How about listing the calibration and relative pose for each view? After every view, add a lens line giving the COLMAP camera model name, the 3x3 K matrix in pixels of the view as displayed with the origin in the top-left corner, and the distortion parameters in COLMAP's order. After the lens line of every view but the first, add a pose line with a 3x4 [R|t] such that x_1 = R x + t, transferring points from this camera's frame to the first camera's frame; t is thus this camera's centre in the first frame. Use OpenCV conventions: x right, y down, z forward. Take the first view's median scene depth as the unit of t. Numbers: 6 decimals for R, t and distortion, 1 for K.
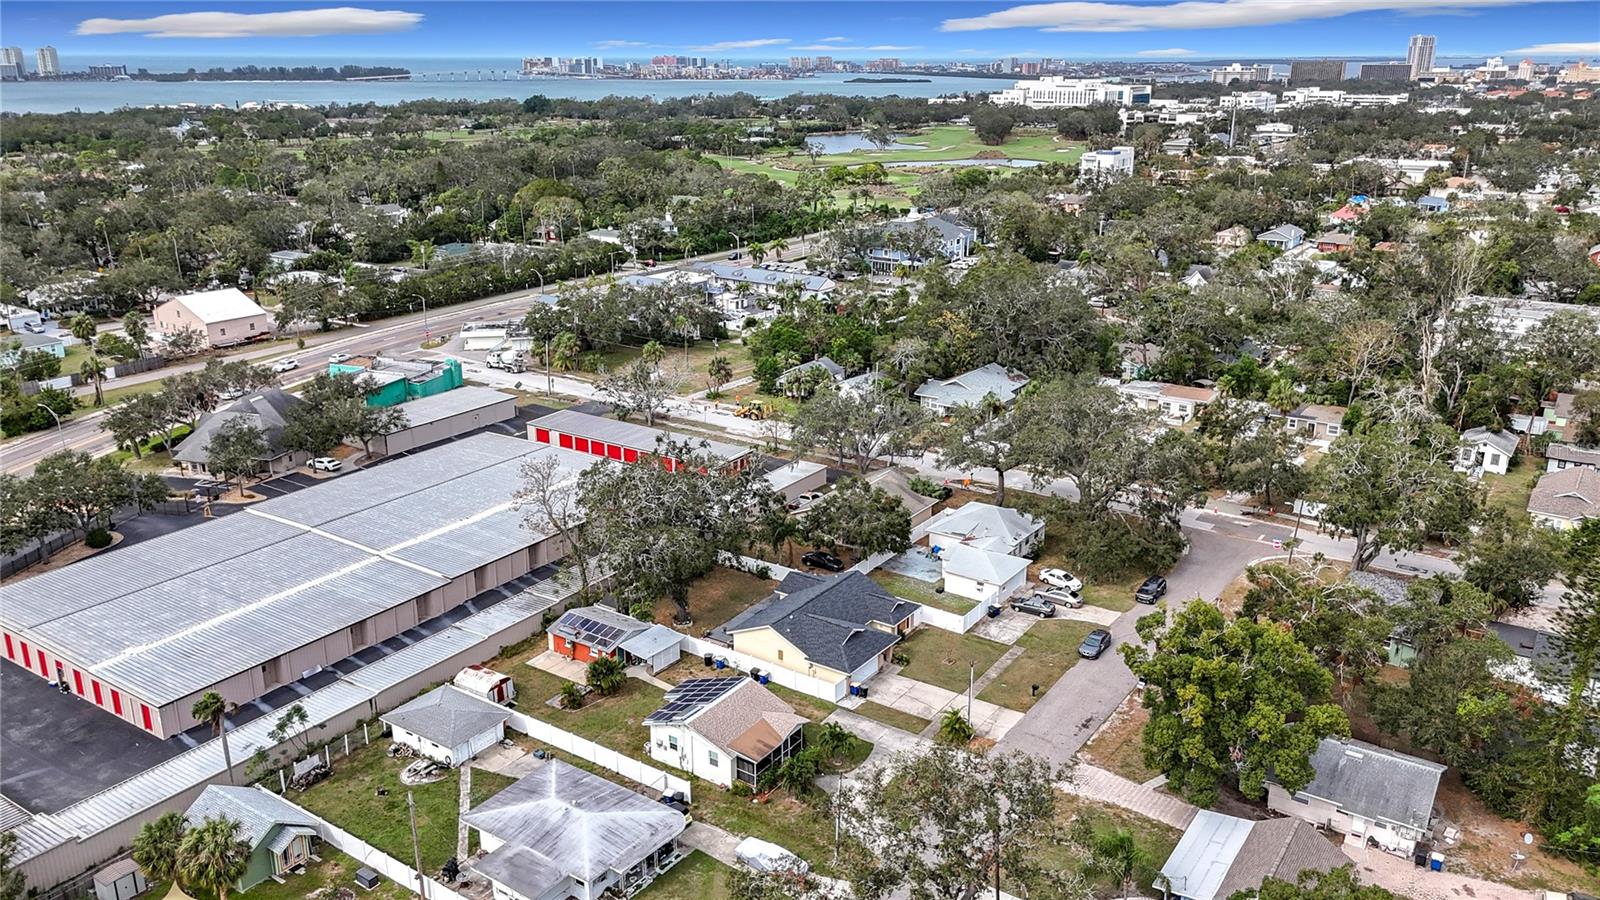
lens RADIAL K [[1231.4, 0, 802.8], [0, 1231.4, 447.4], [0, 0, 1]] dist [0.059149, -0.049919]
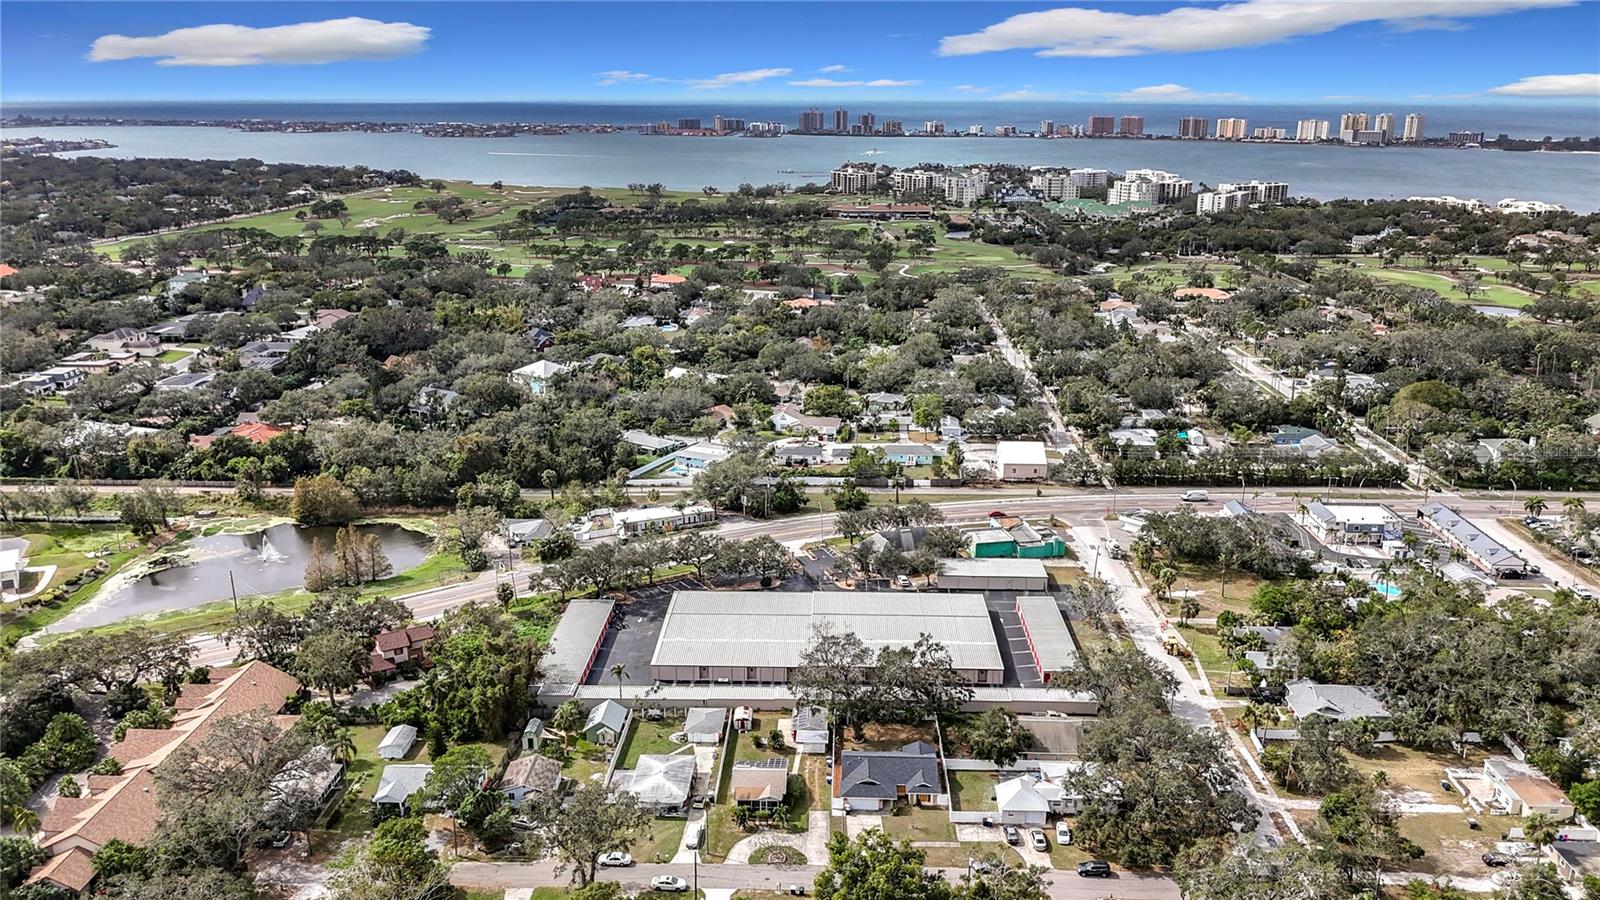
lens RADIAL K [[1219.5, 0, 801.4], [0, 1219.5, 445.0], [0, 0, 1]] dist [0.067435, -0.121156]
pose [[0.536231, 0.232824, -0.811325, 1.101799], [-0.258665, 0.960286, 0.104611, -0.394364], [0.803460, 0.153766, 0.575159, -0.117319]]
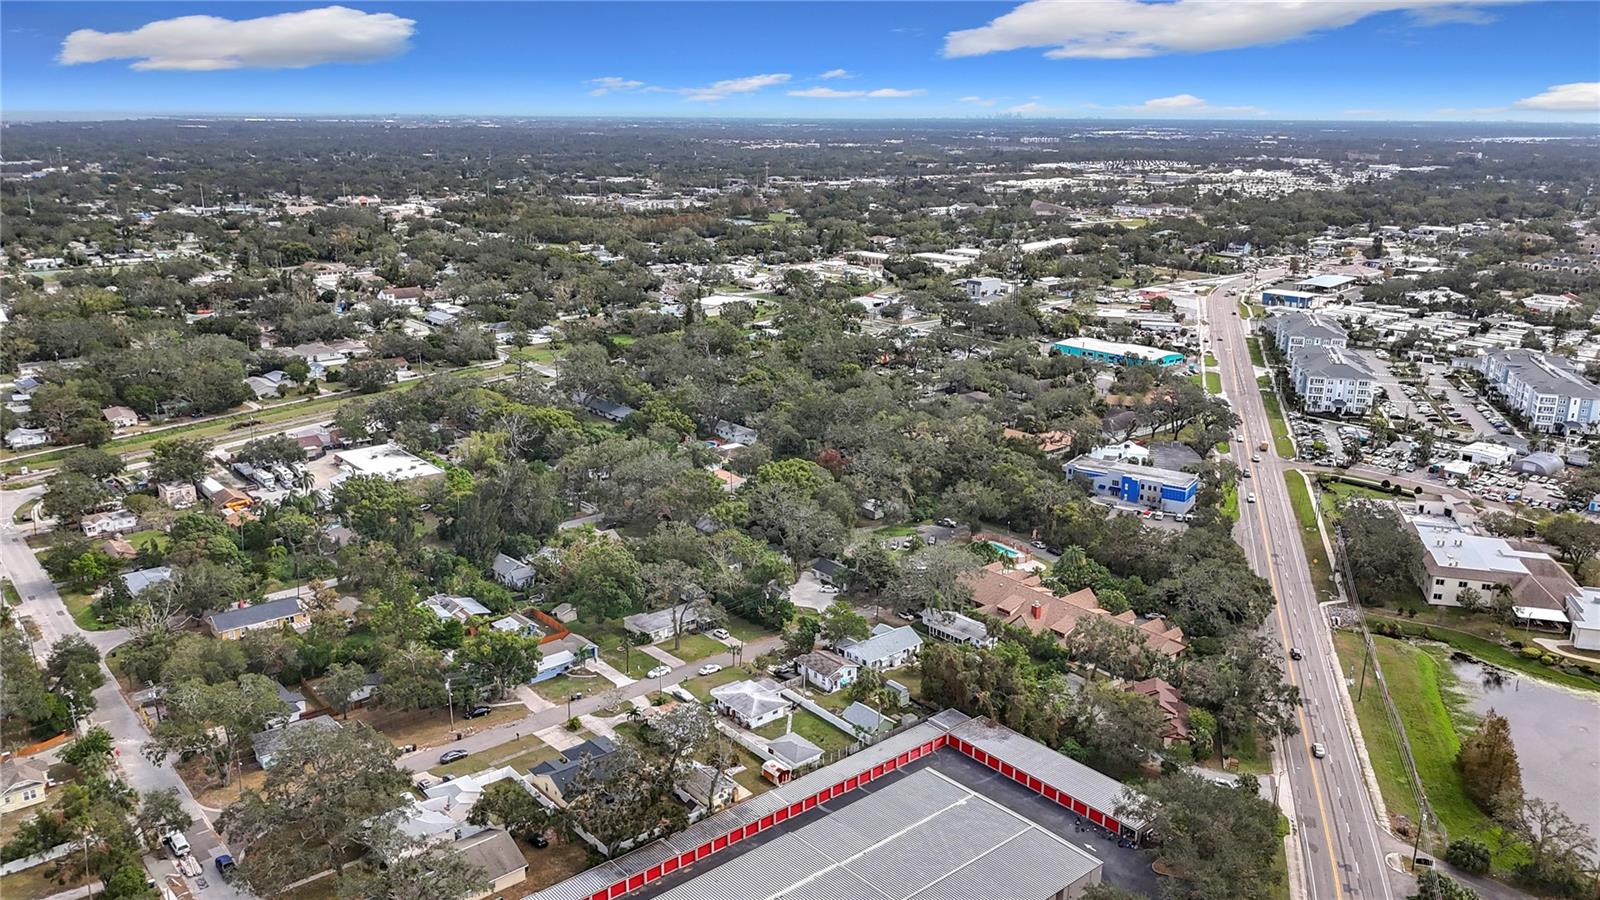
lens RADIAL K [[1179.6, 0, 801.7], [0, 1179.6, 450.0], [0, 0, 1]] dist [0.061912, -0.061277]
pose [[-0.964857, -0.076448, 0.251409, -0.605966], [0.073434, 0.840183, 0.537308, -1.023545], [-0.252305, 0.536888, -0.805043, 1.856122]]
